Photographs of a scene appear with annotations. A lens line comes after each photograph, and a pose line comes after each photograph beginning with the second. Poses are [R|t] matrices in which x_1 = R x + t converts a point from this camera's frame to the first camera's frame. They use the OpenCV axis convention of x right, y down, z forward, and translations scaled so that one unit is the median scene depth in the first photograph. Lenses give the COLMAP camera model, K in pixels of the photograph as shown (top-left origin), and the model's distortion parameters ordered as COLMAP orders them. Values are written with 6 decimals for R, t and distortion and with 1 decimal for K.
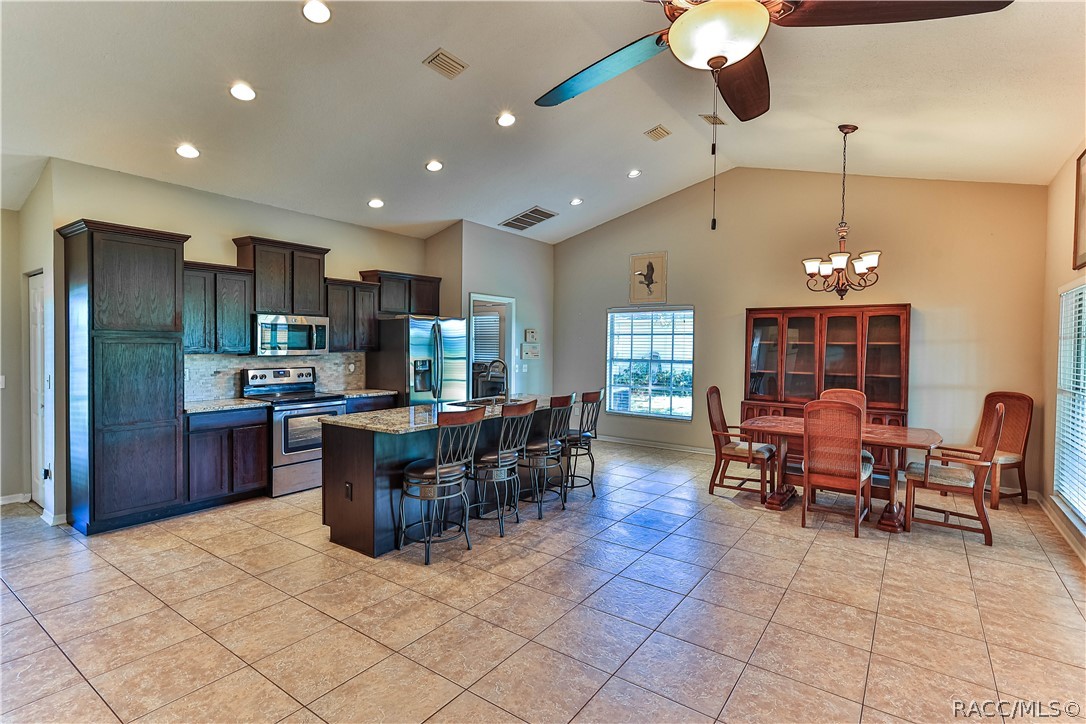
lens RADIAL K [[524.1, 0, 541.0], [0, 524.1, 356.6], [0, 0, 1]] dist [0.006476, -0.000136]
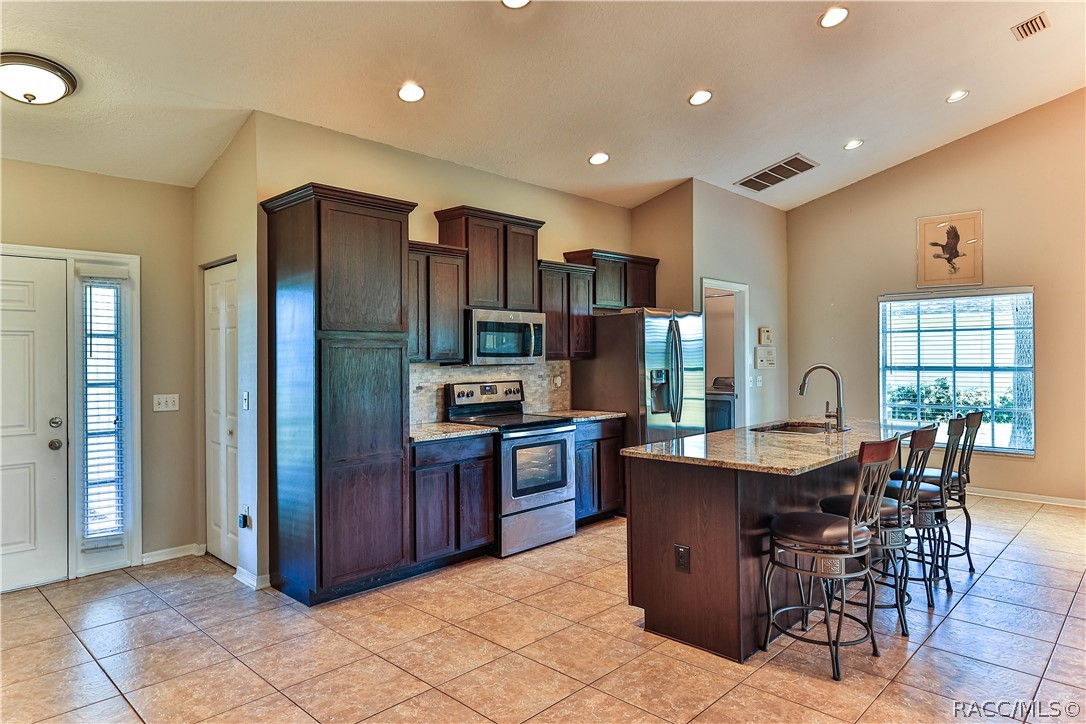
lens RADIAL K [[655.9, 0, 542.2], [0, 655.9, 353.5], [0, 0, 1]] dist [0.004209, 0.005078]
pose [[0.989090, -0.016222, -0.146414, -0.315548], [0.012093, 0.999505, -0.029050, 0.010662], [0.146813, 0.026962, 0.988797, 0.096576]]
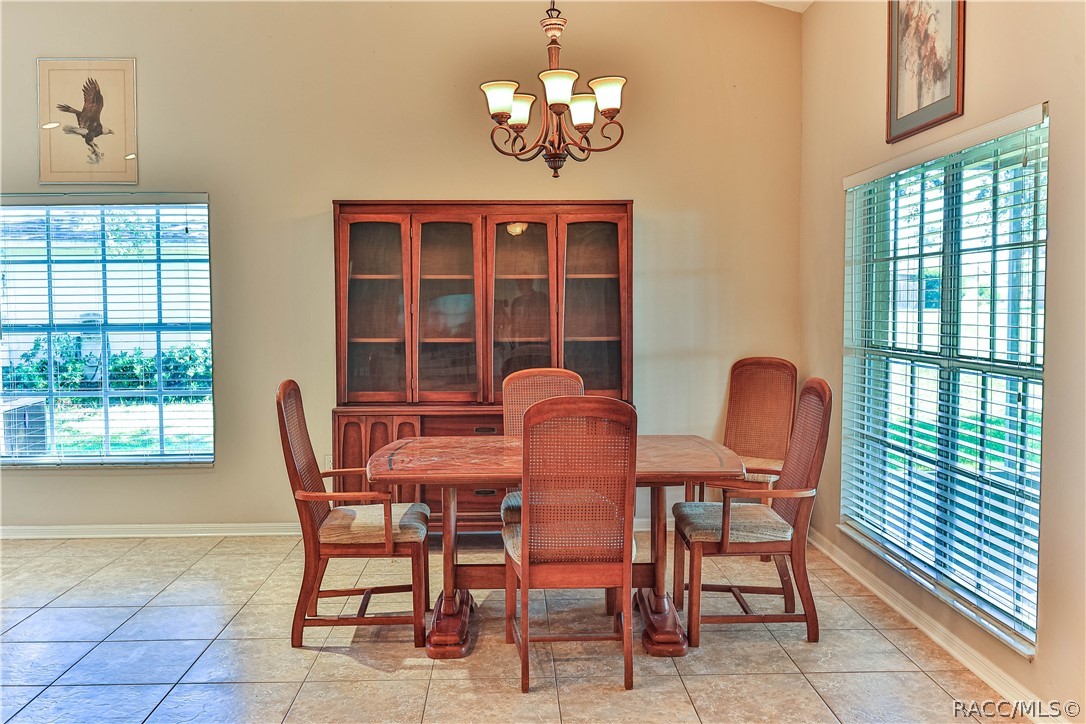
lens RADIAL K [[961.4, 0, 538.8], [0, 961.4, 354.2], [0, 0, 1]] dist [-0.000361, 0.000639]
pose [[0.791170, -0.048164, 0.609697, 0.032504], [0.028712, 0.998720, 0.041638, 0.011928], [-0.610922, -0.015437, 0.791540, 0.320793]]
